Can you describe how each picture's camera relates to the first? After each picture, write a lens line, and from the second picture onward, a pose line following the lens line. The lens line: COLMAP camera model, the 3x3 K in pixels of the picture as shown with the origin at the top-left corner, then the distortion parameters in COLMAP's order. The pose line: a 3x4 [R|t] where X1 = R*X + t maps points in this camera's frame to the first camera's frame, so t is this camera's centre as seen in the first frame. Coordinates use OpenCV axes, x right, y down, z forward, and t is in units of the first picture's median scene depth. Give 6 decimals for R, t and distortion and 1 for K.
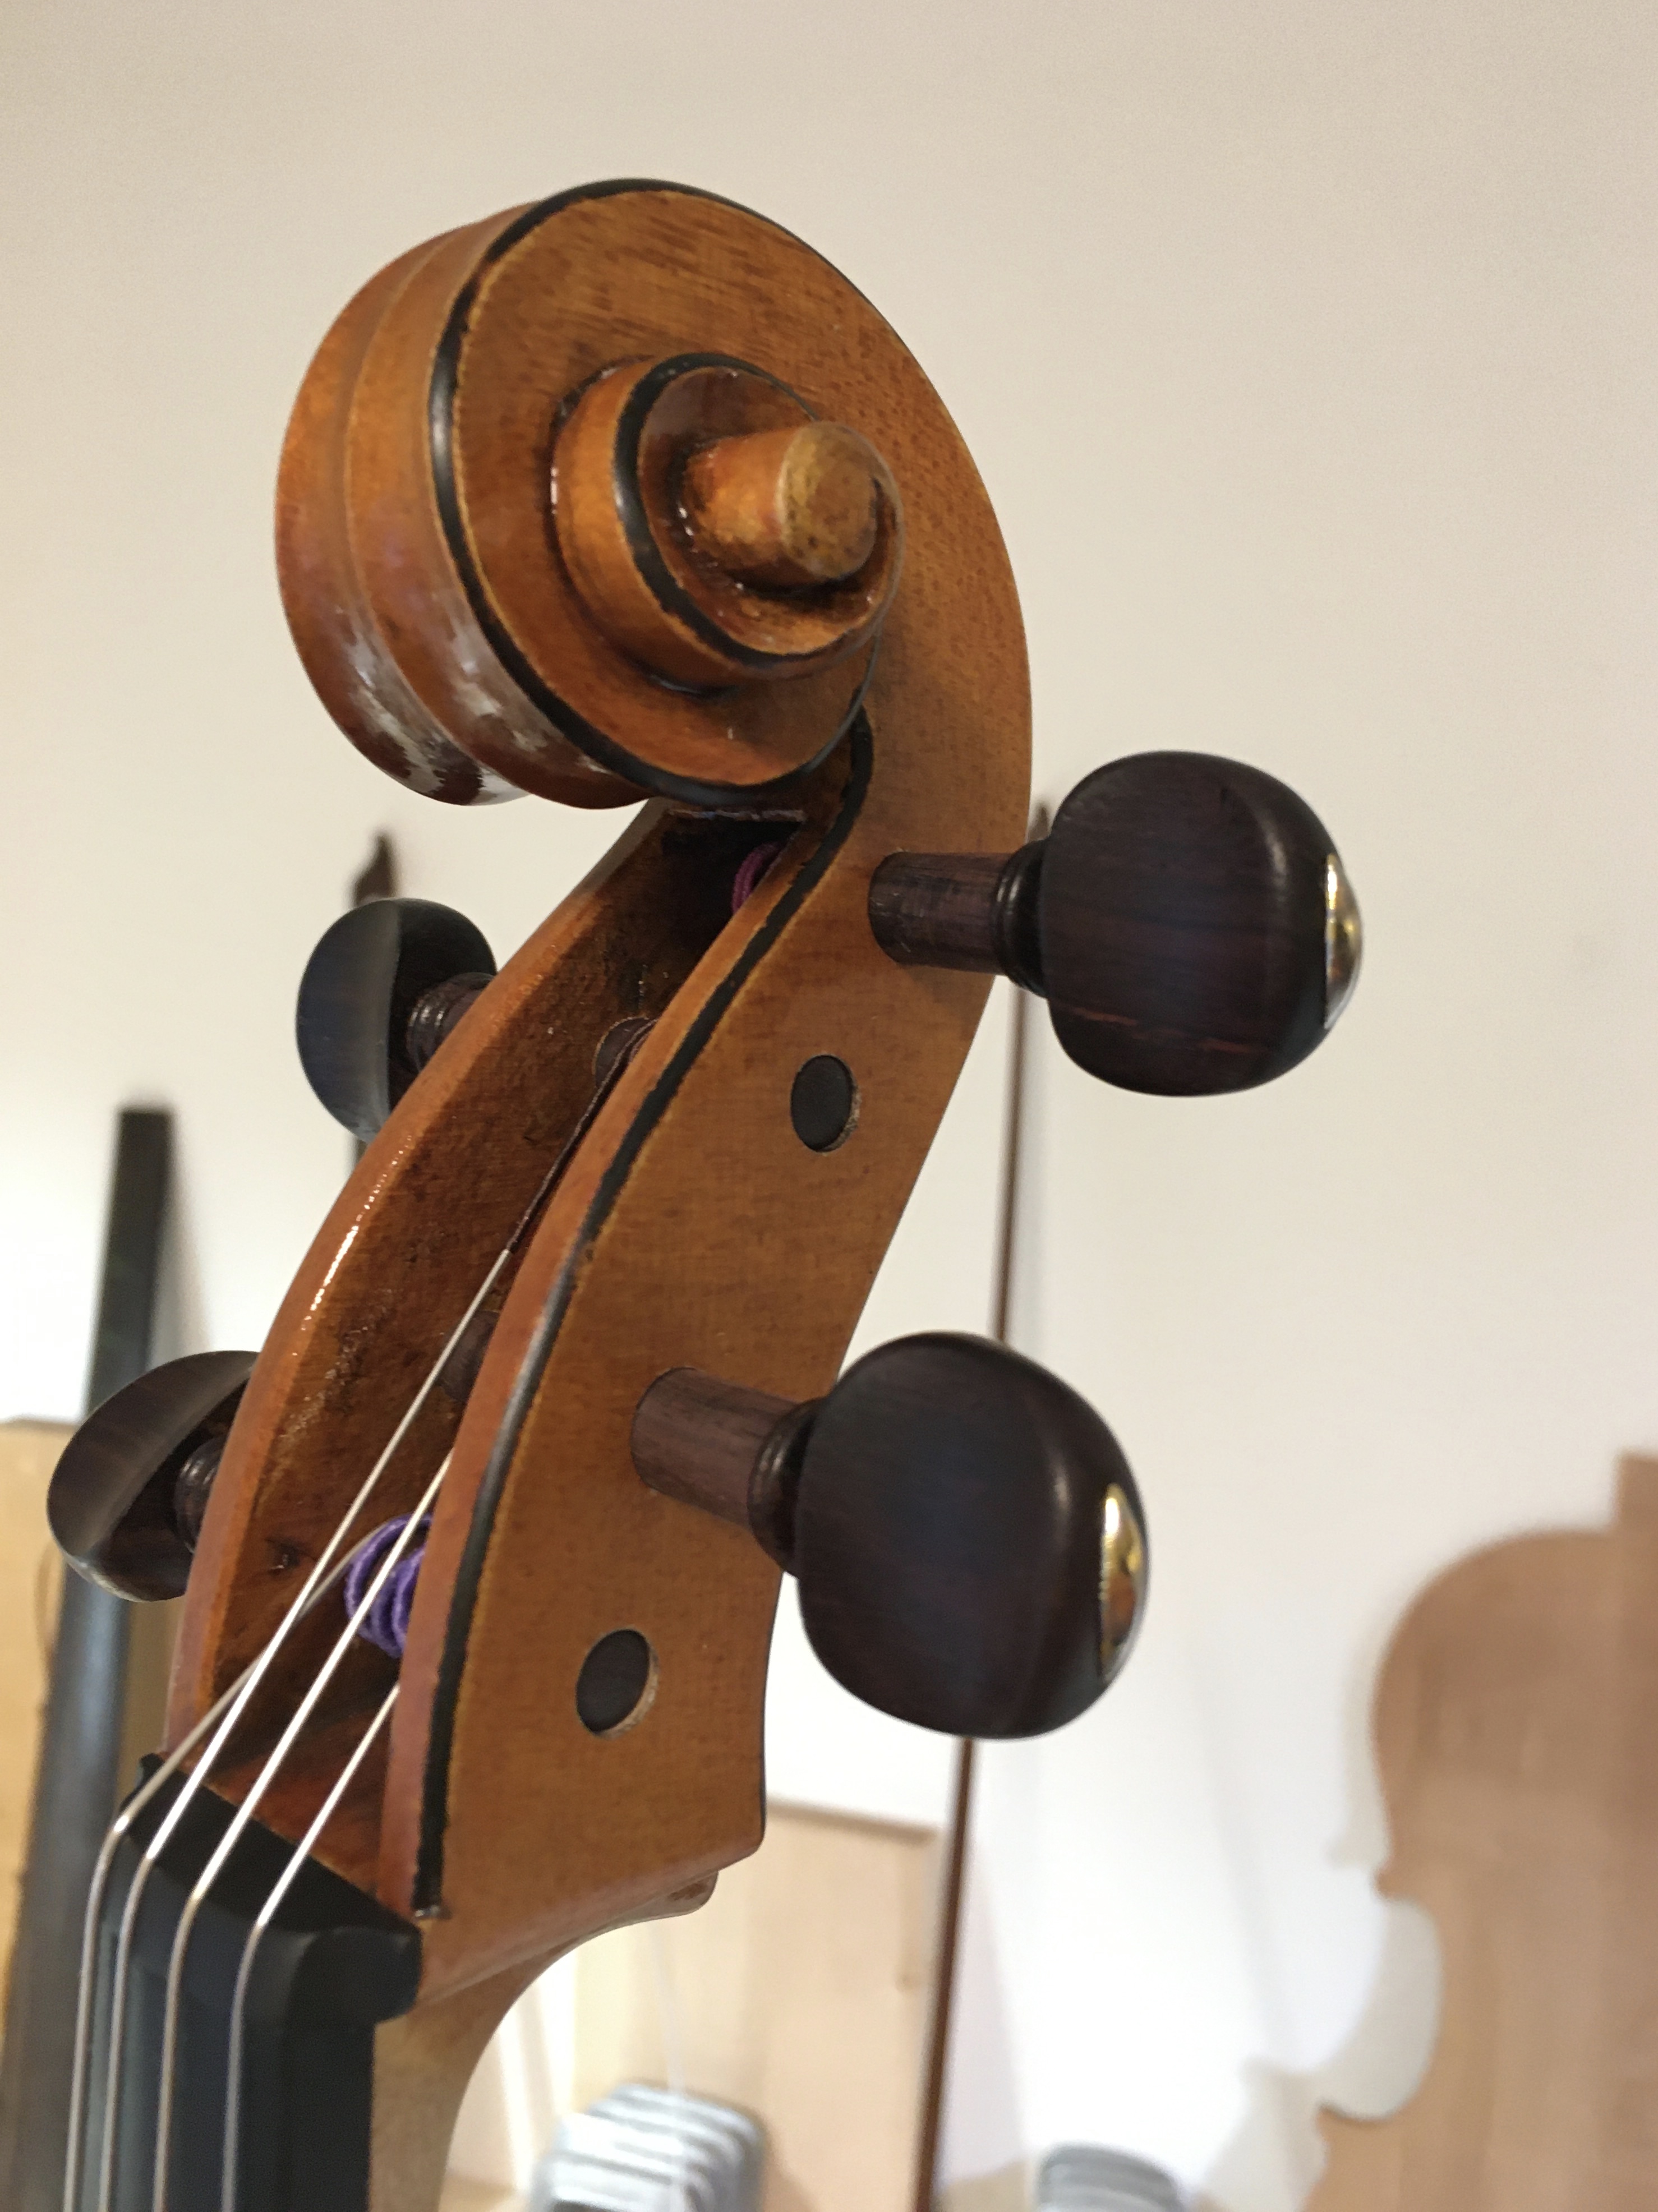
lens RADIAL K [[1950.2, 0, 839.3], [0, 1950.2, 1102.9], [0, 0, 1]] dist [0.020614, -0.016411]
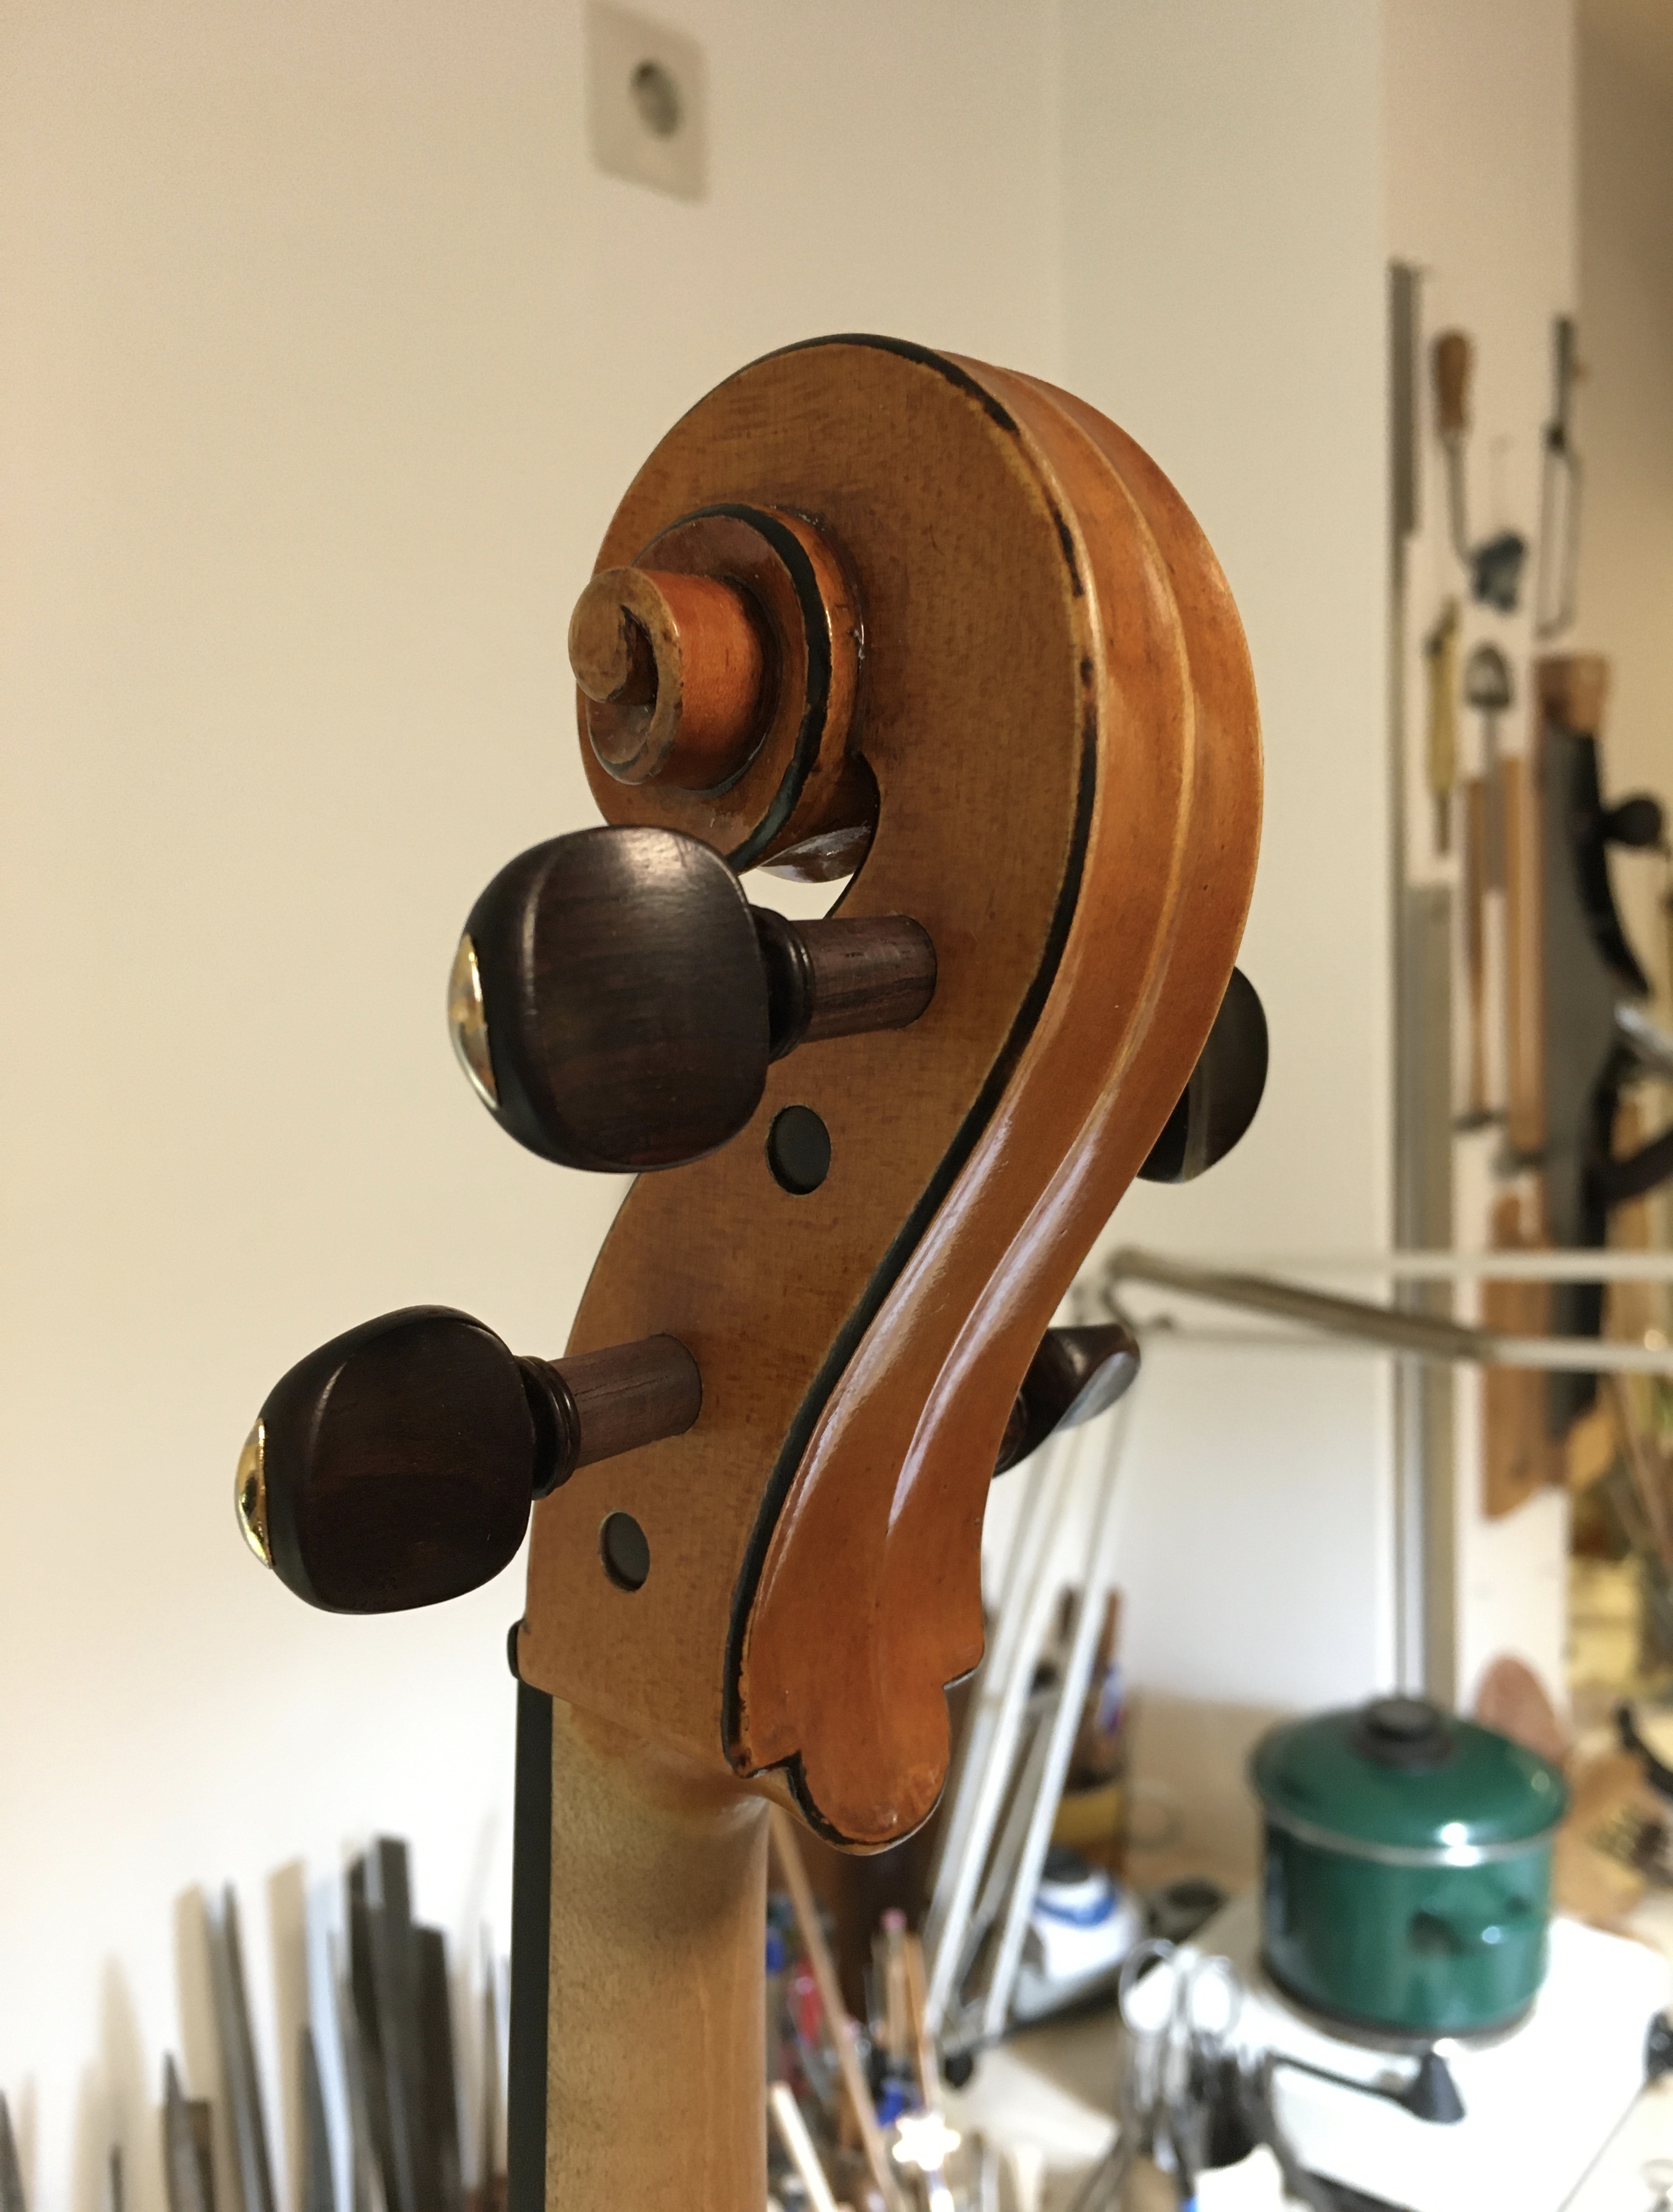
lens RADIAL K [[1926.4, 0, 847.5], [0, 1926.4, 1128.5], [0, 0, 1]] dist [0.014309, -0.007645]
pose [[0.018619, 0.108327, -0.993941, 1.049513], [-0.089101, 0.990338, 0.106265, -0.126768], [0.995849, 0.086583, 0.028091, 0.987212]]
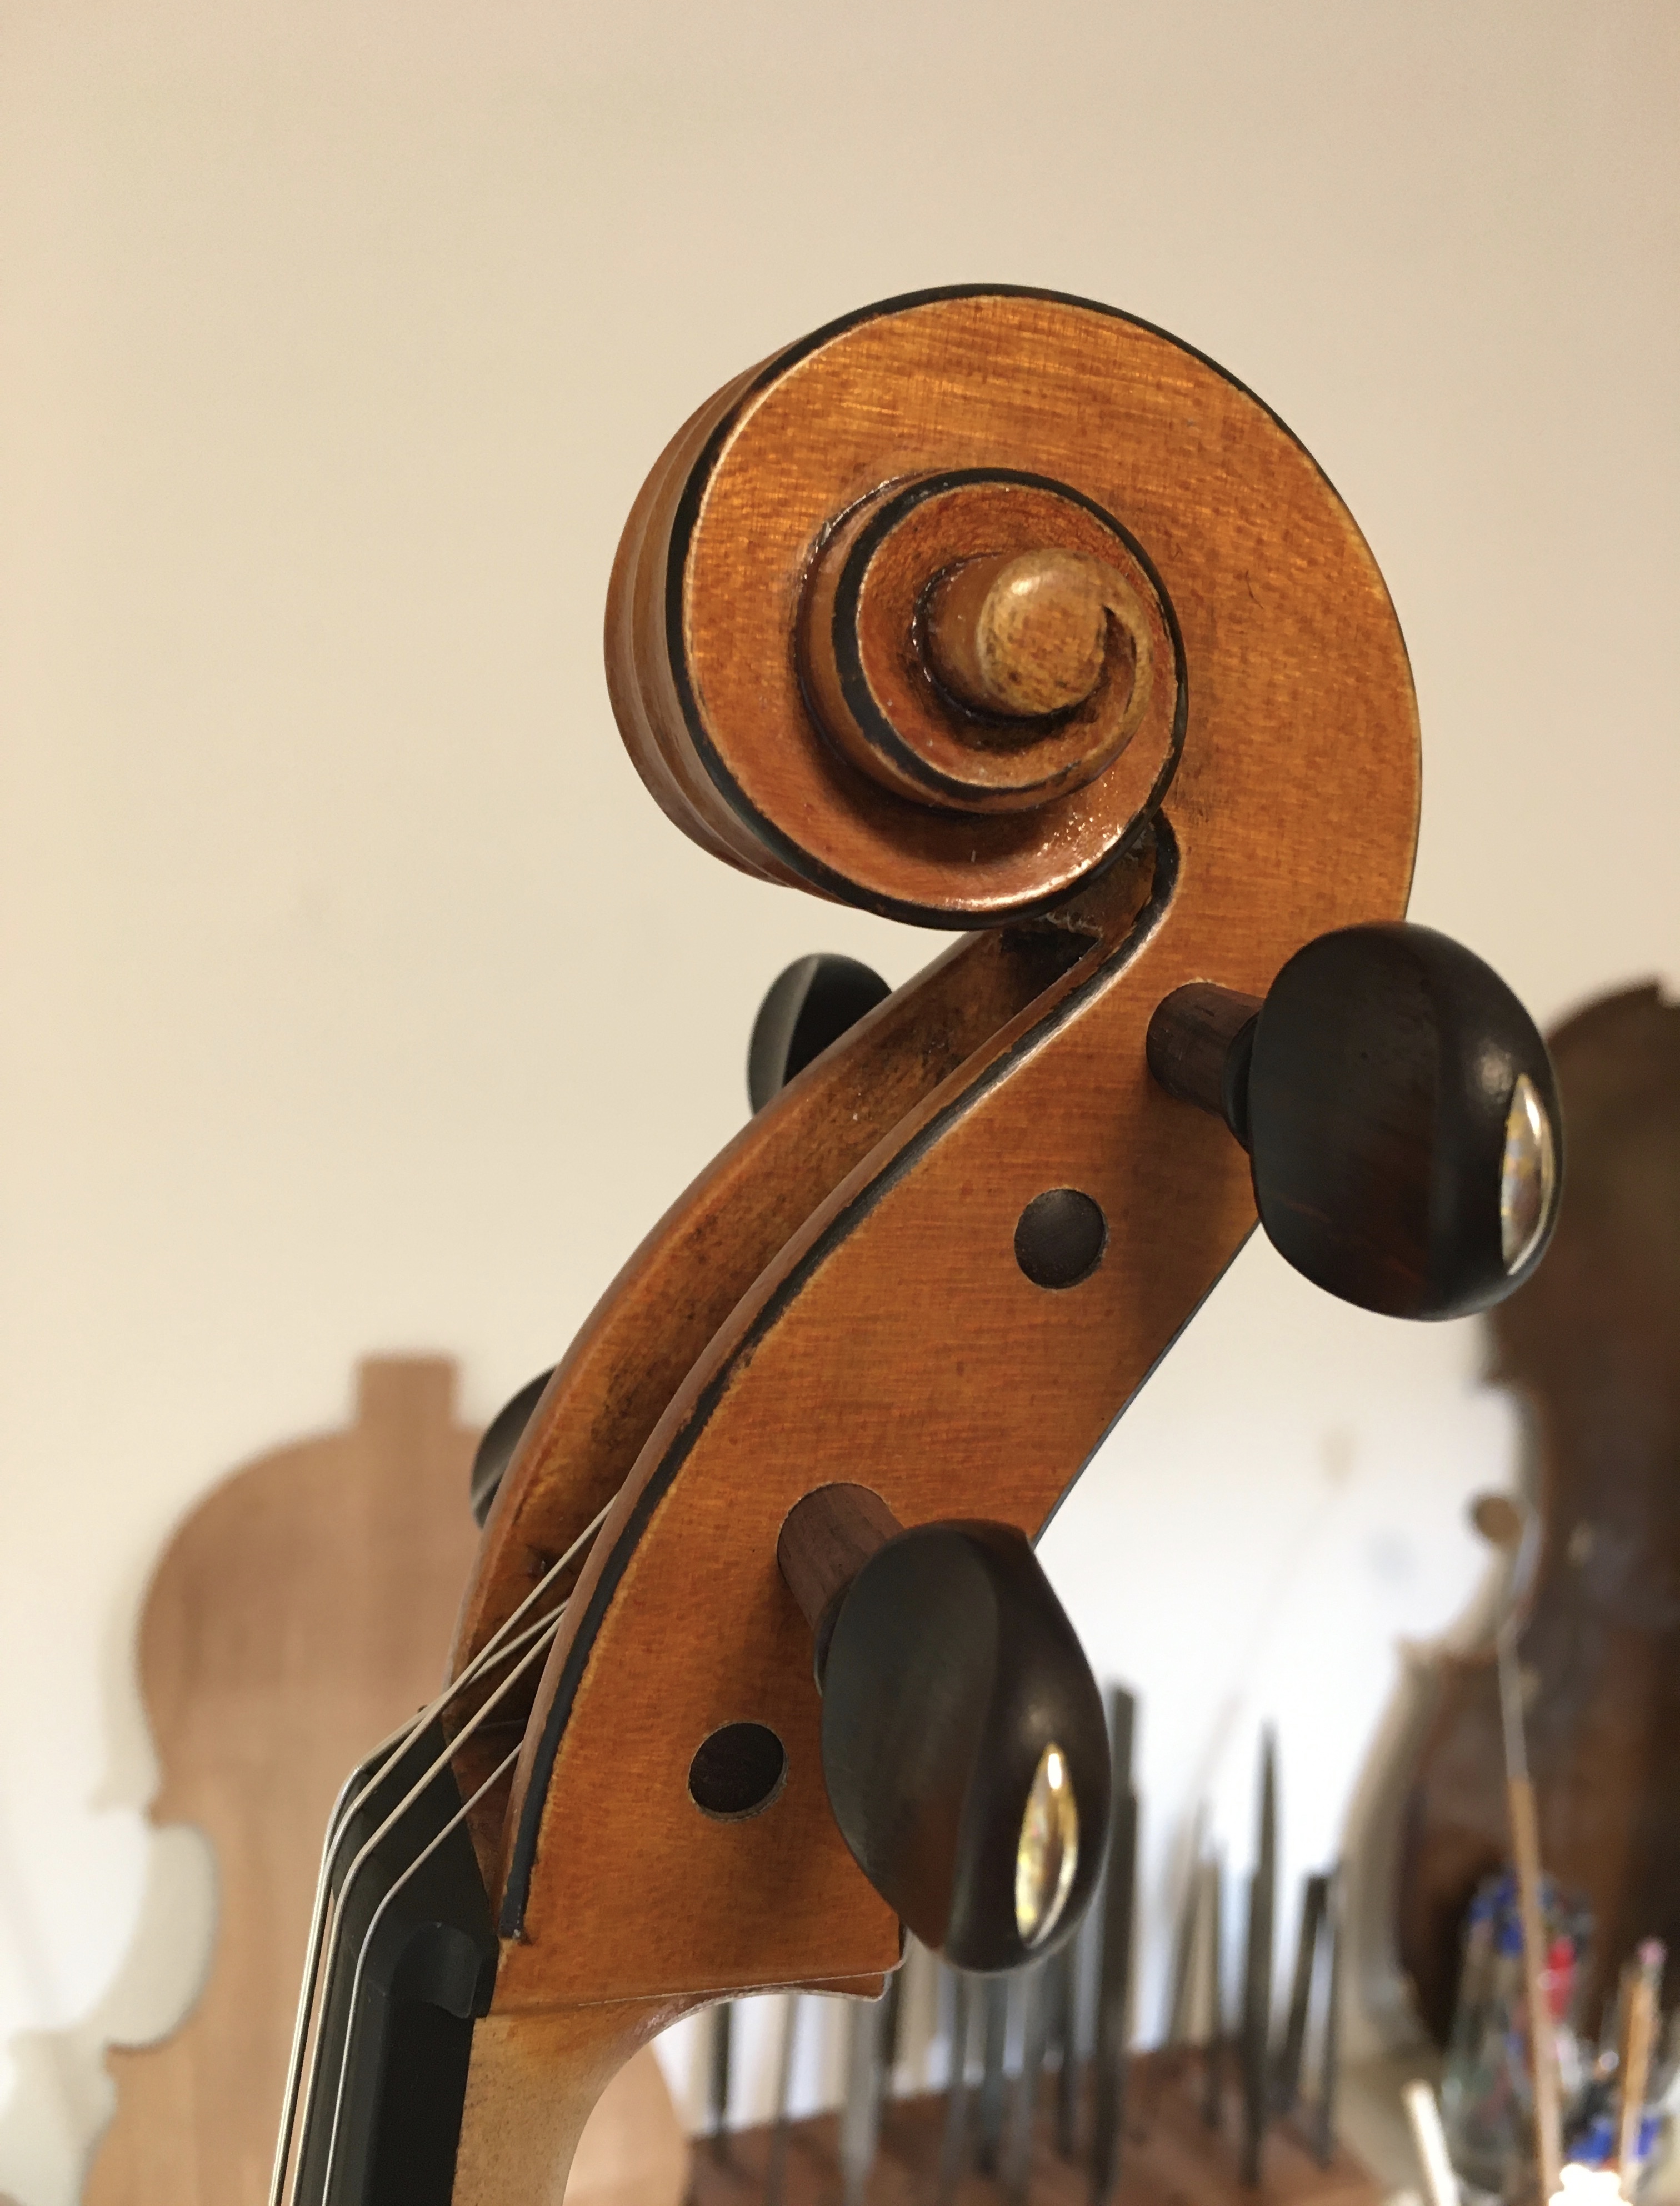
lens RADIAL K [[1921.2, 0, 840.6], [0, 1921.2, 1095.7], [0, 0, 1]] dist [0.014309, -0.007645]
pose [[0.884301, 0.137598, -0.446182, 0.305319], [-0.127254, 0.990441, 0.053235, -0.105391], [0.449242, 0.009702, 0.893357, 0.106589]]
